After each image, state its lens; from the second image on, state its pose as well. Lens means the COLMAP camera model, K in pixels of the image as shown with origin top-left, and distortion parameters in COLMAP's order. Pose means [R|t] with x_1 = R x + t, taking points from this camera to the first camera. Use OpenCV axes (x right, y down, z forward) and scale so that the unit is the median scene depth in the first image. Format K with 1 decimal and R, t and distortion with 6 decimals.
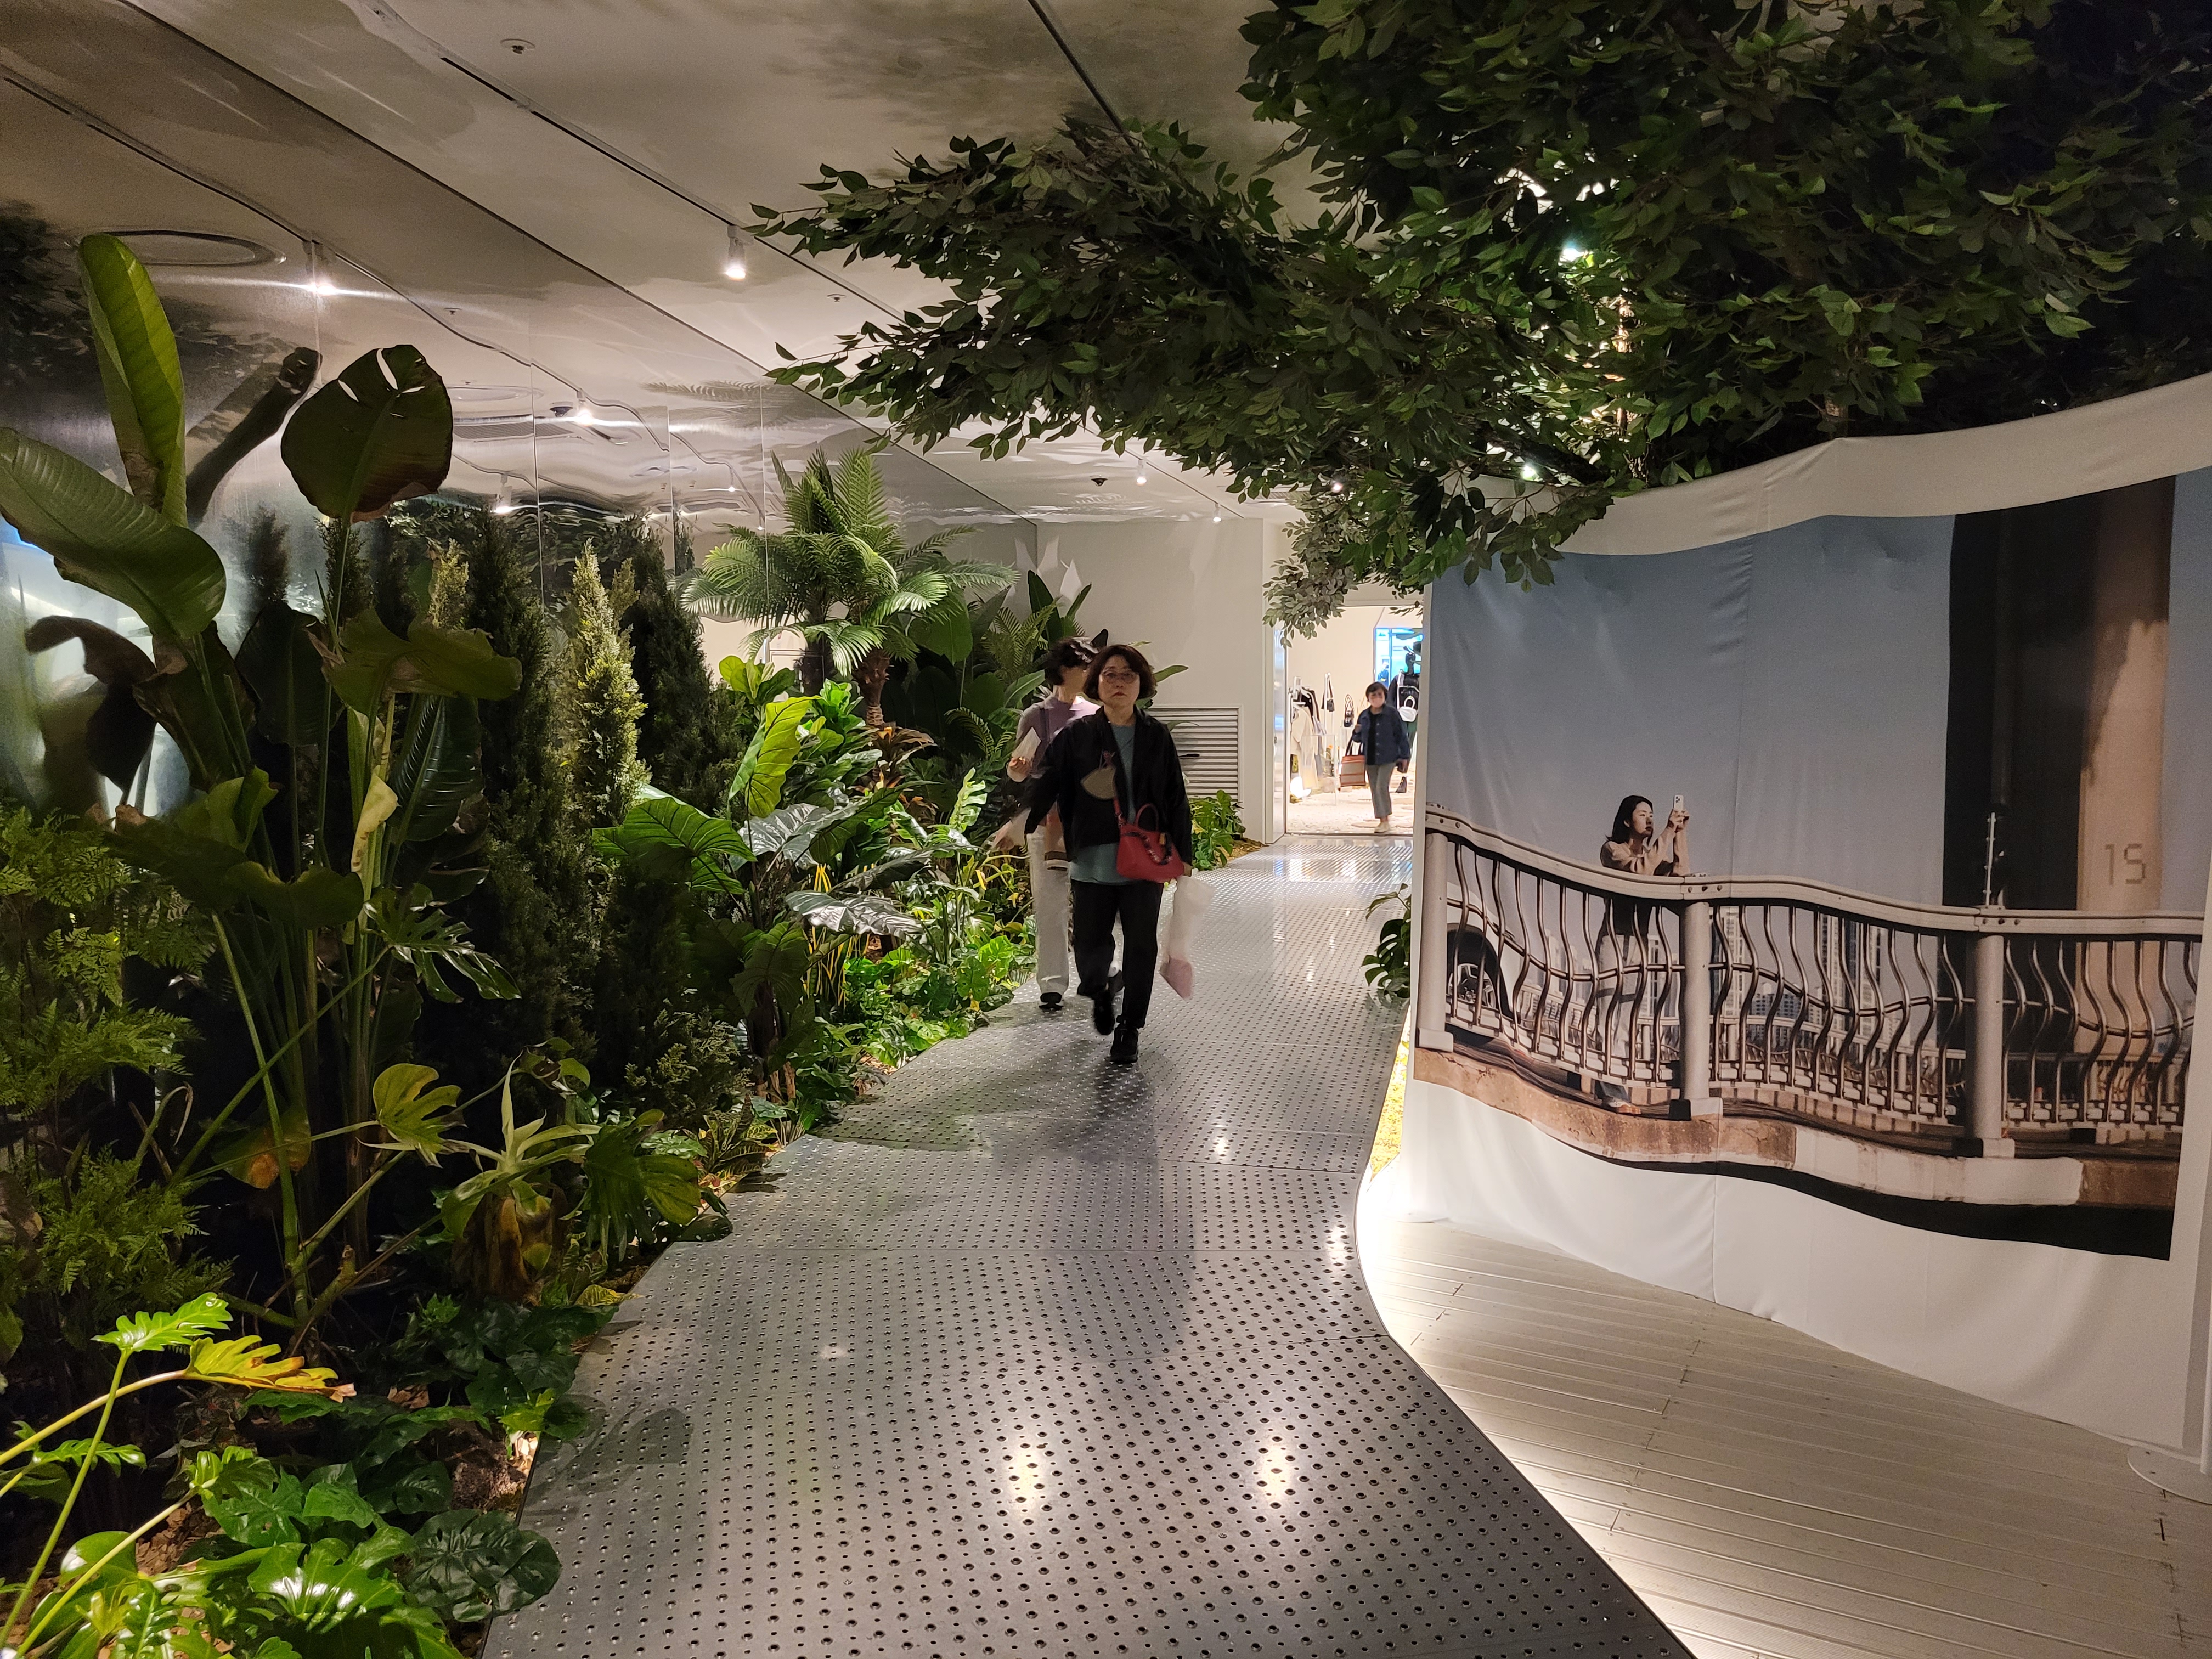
lens RADIAL K [[1630.2, 0, 1106.0], [0, 1630.2, 829.5], [0, 0, 1]] dist [0.006041, -0.004470]
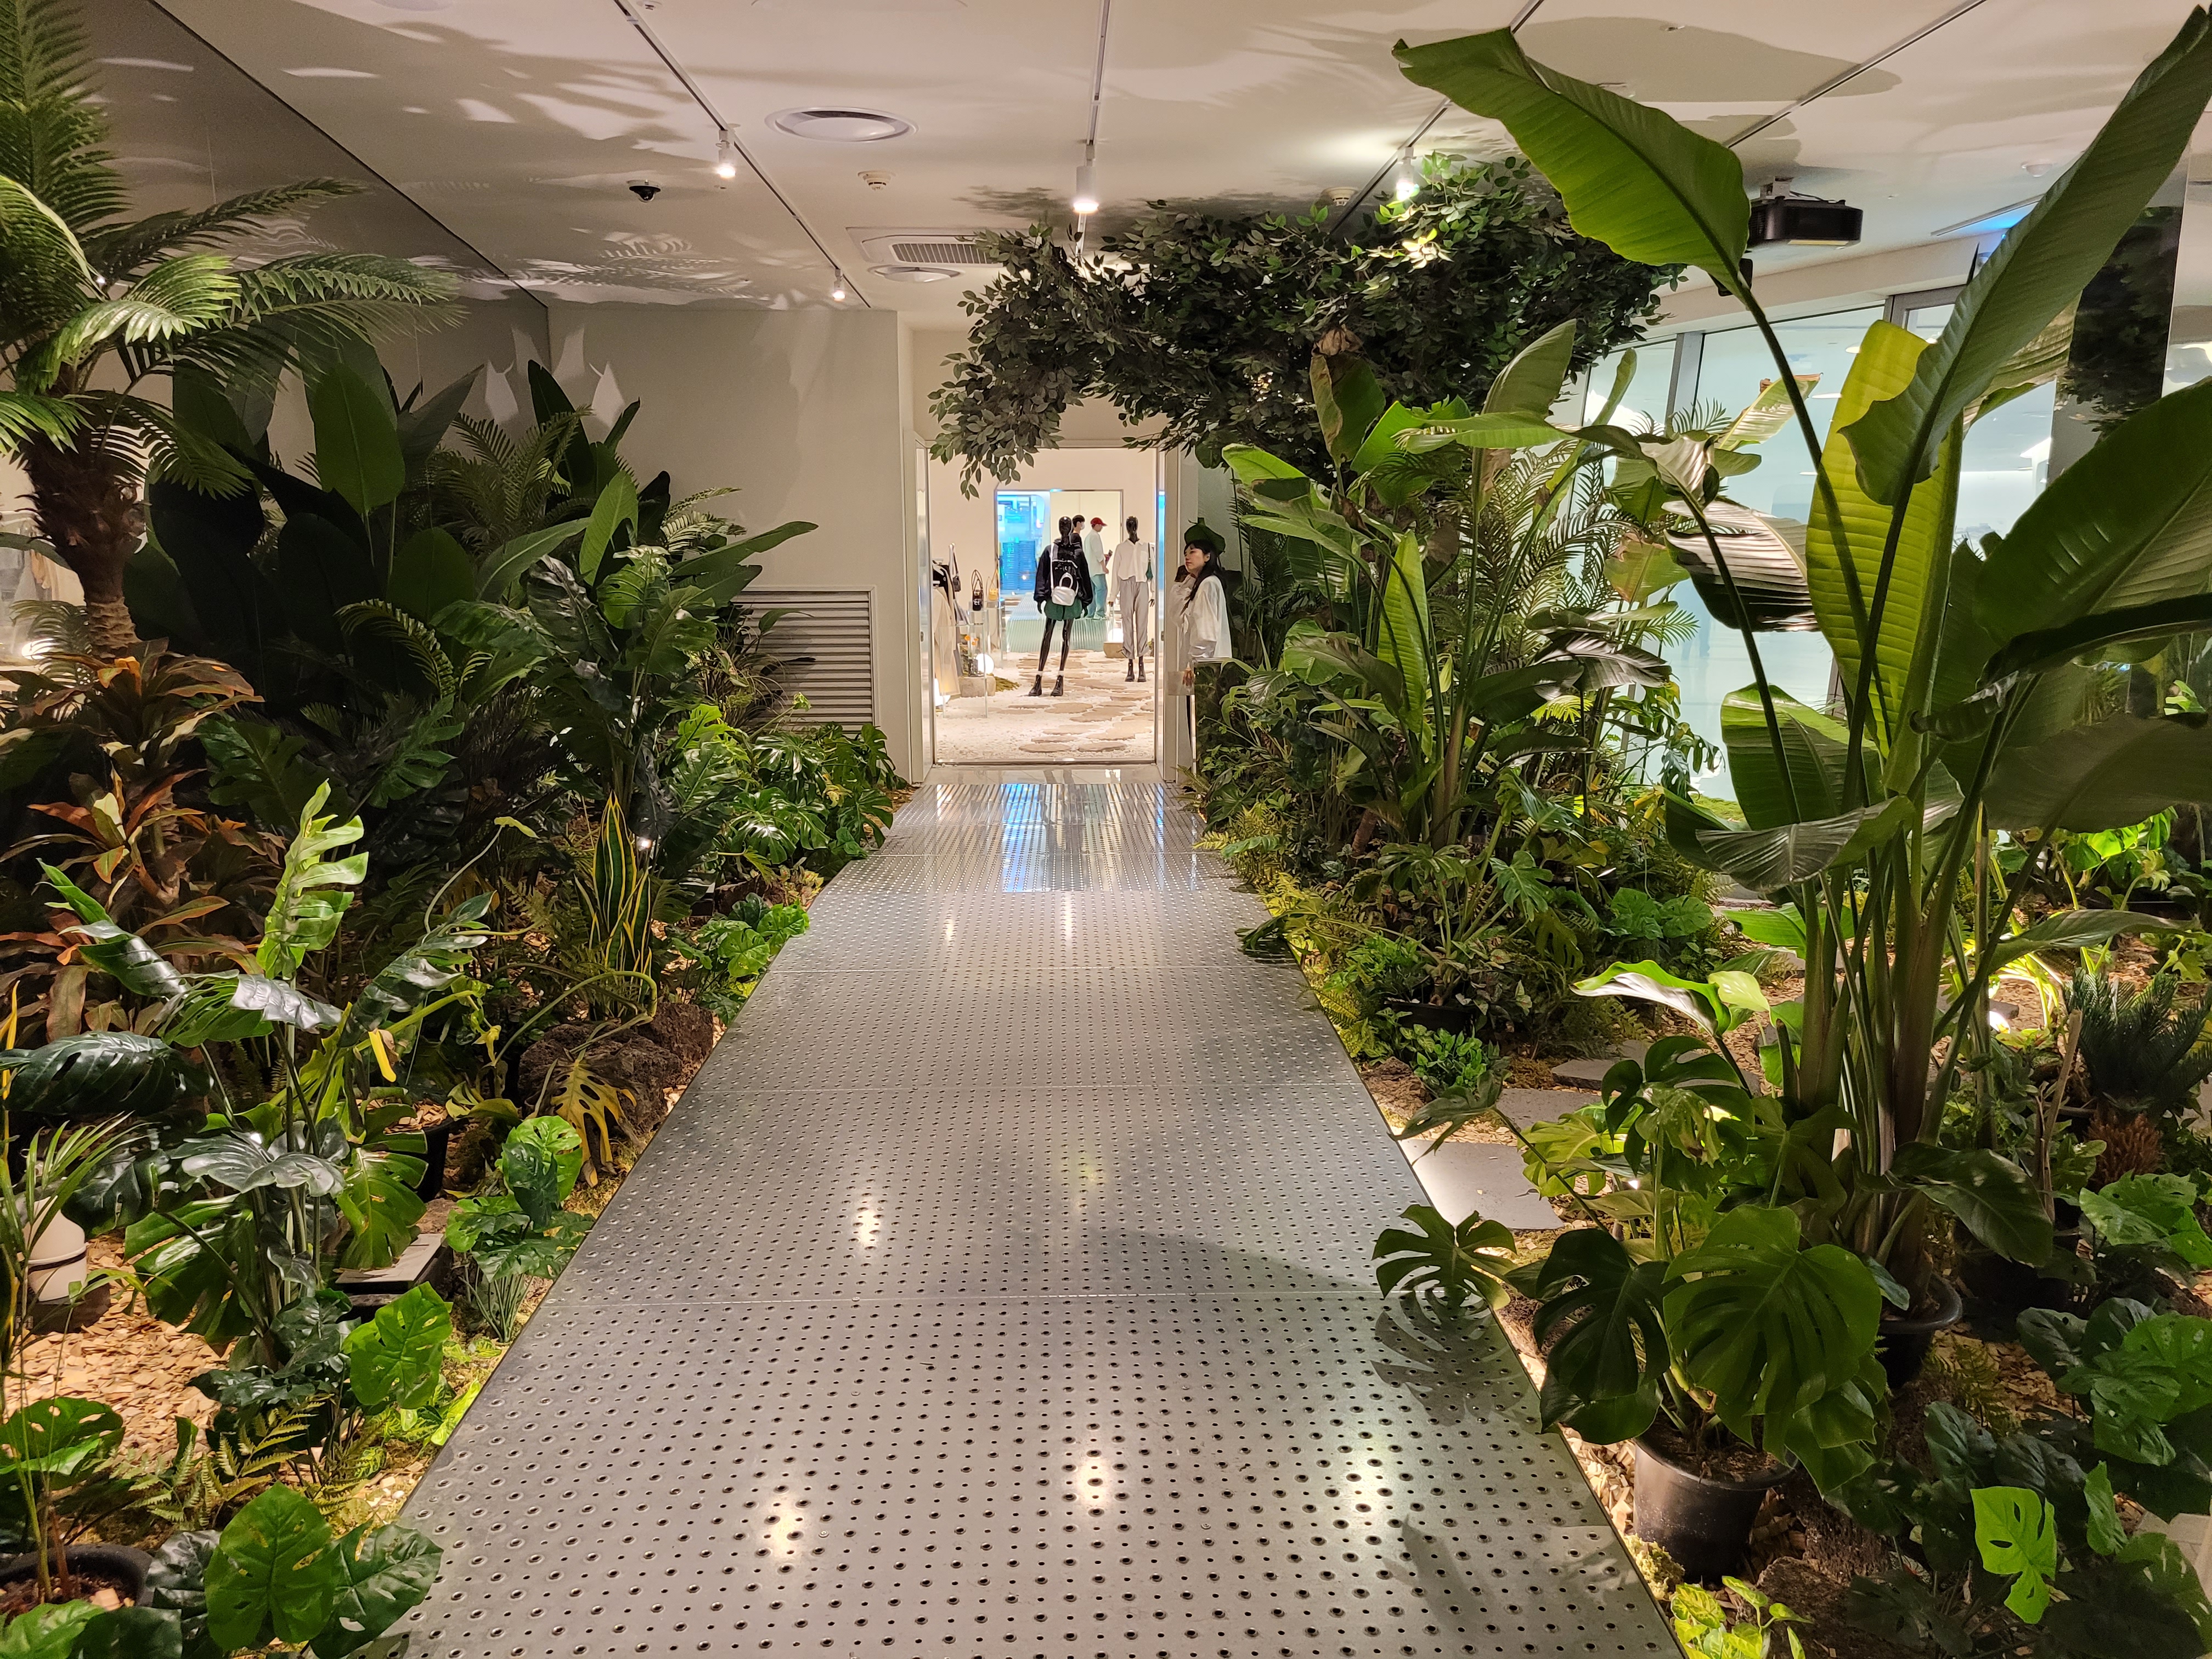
lens RADIAL K [[1679.6, 0, 1106.0], [0, 1679.6, 829.5], [0, 0, 1]] dist [0.082274, -0.000176]
pose [[0.967845, -0.037969, 0.248666, -0.004888], [0.020137, 0.997065, 0.073869, -0.031041], [-0.250740, -0.066486, 0.965769, 0.350980]]
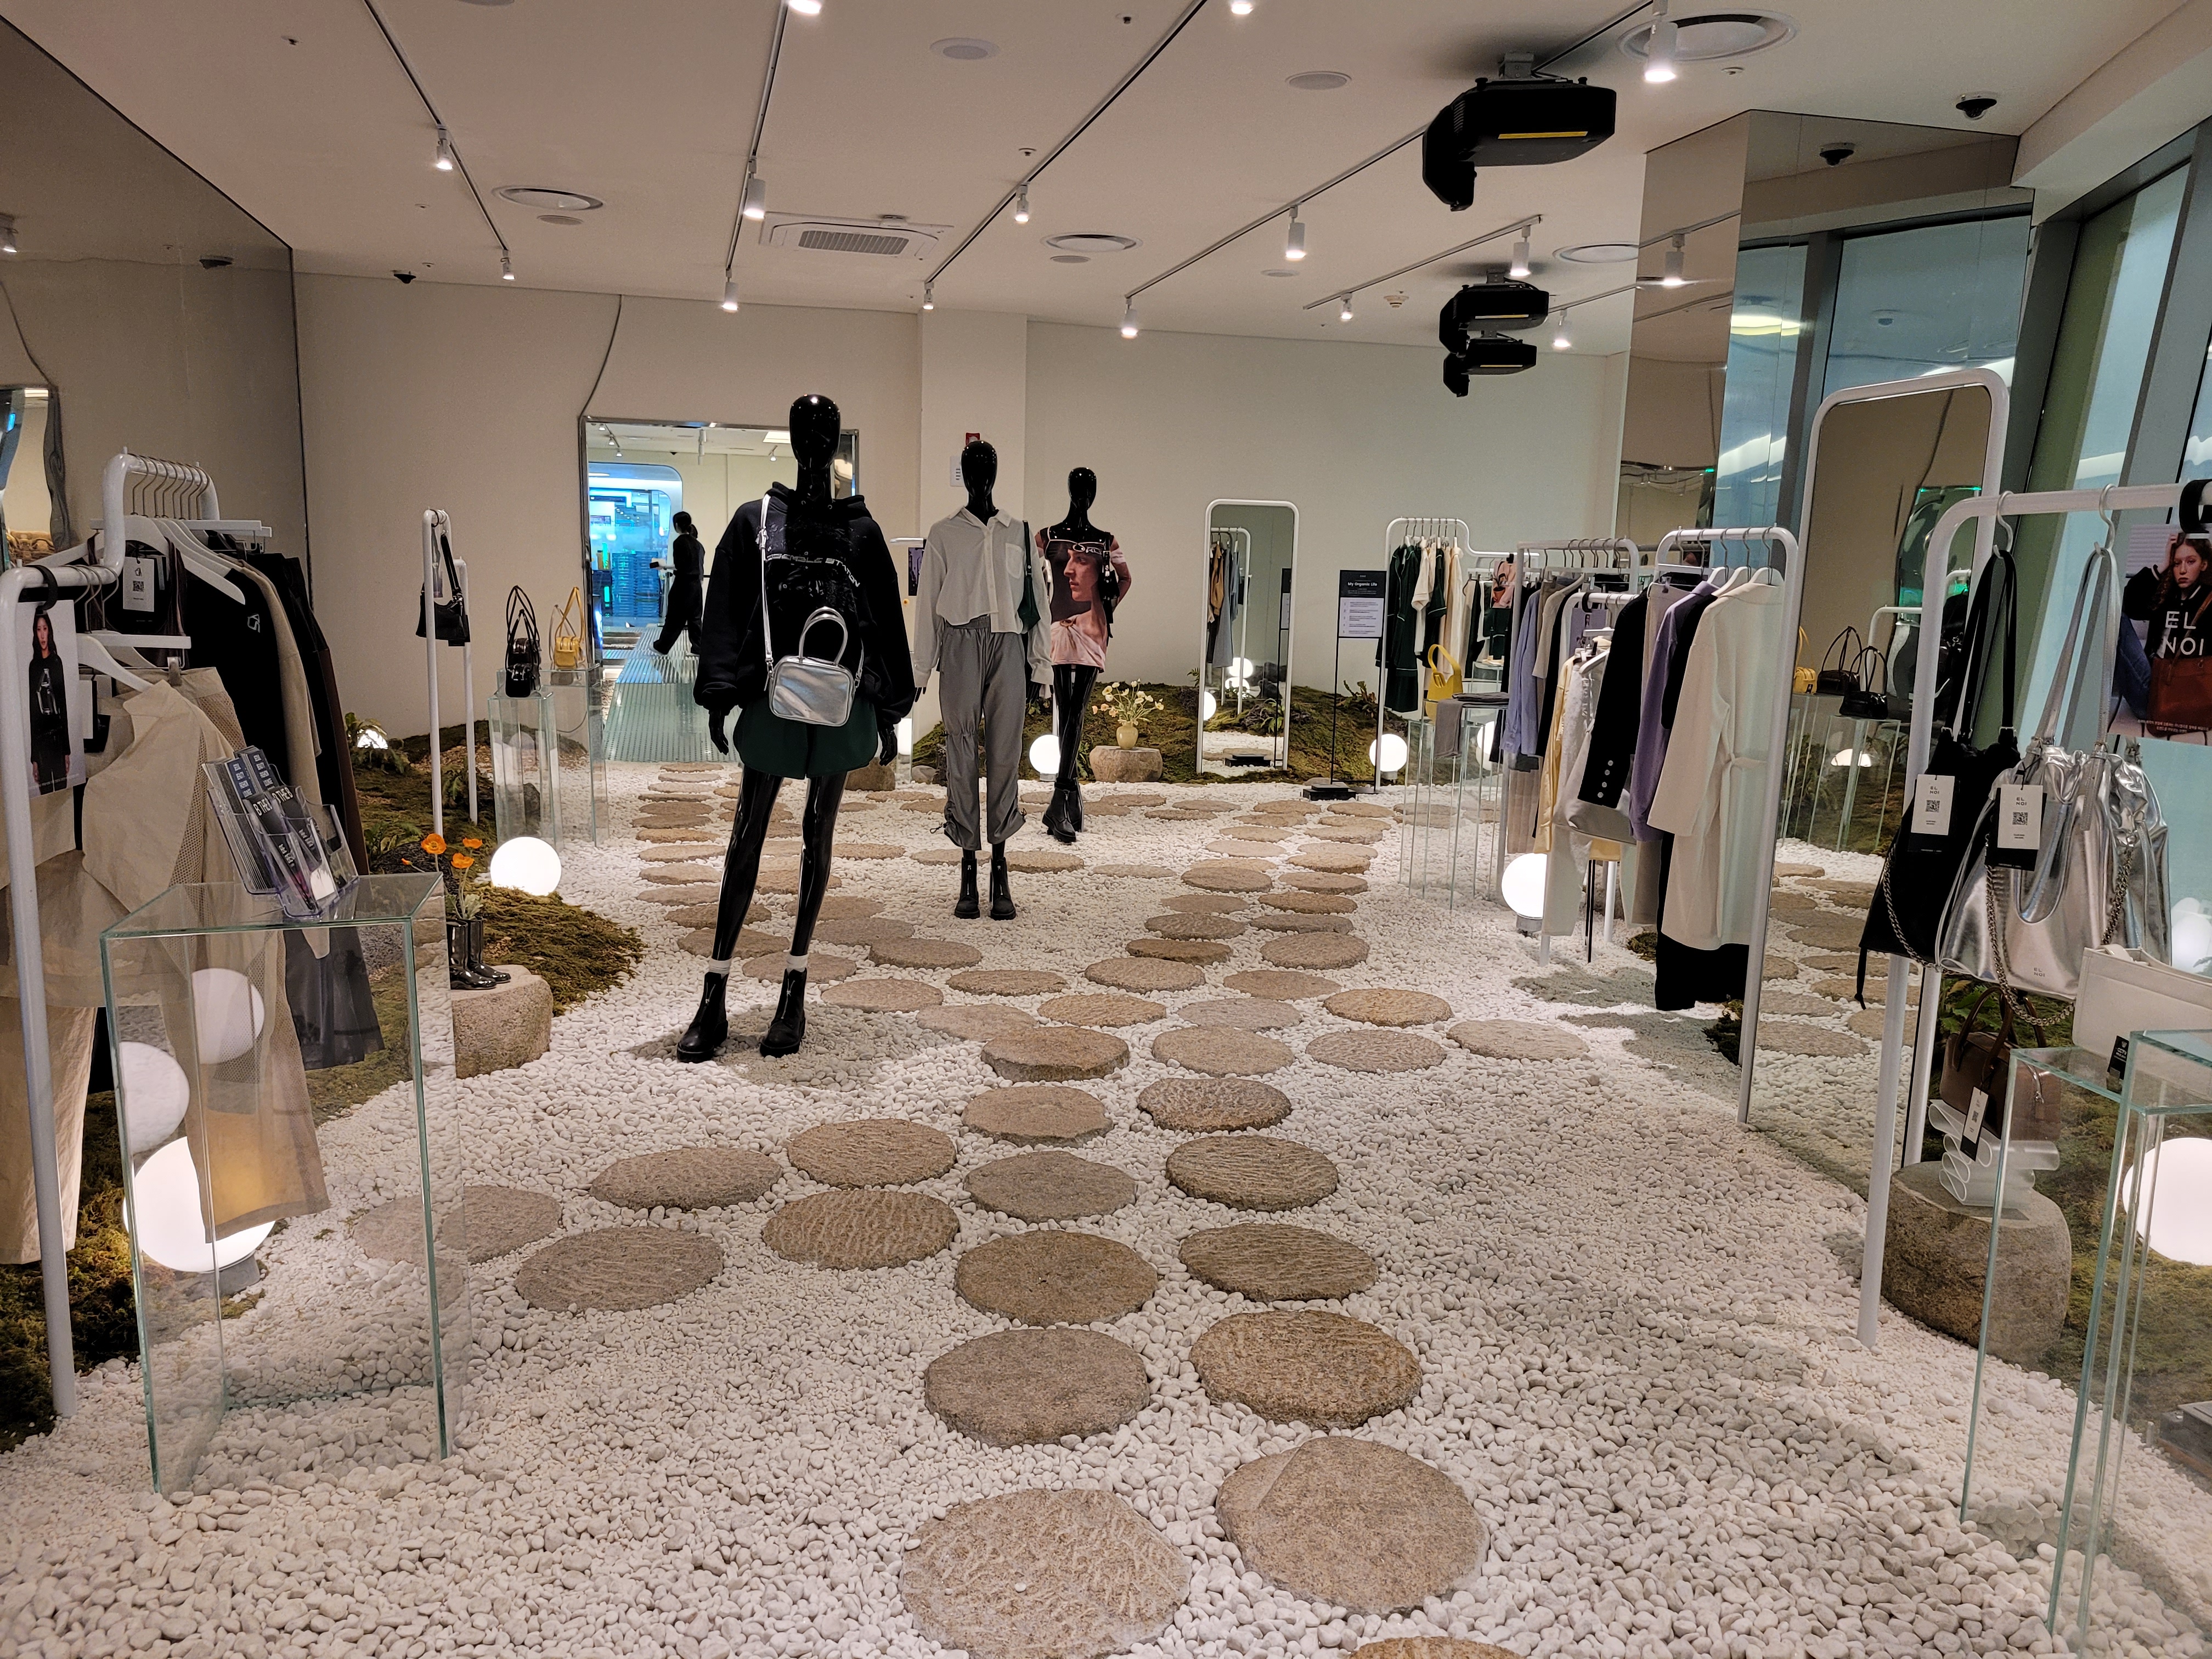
lens RADIAL K [[1630.2, 0, 1106.0], [0, 1630.2, 829.5], [0, 0, 1]] dist [0.006041, -0.004470]
pose [[0.884979, -0.040217, 0.463891, 0.211823], [0.009374, 0.997600, 0.068603, -0.118282], [-0.465537, -0.056363, 0.883232, 1.405003]]
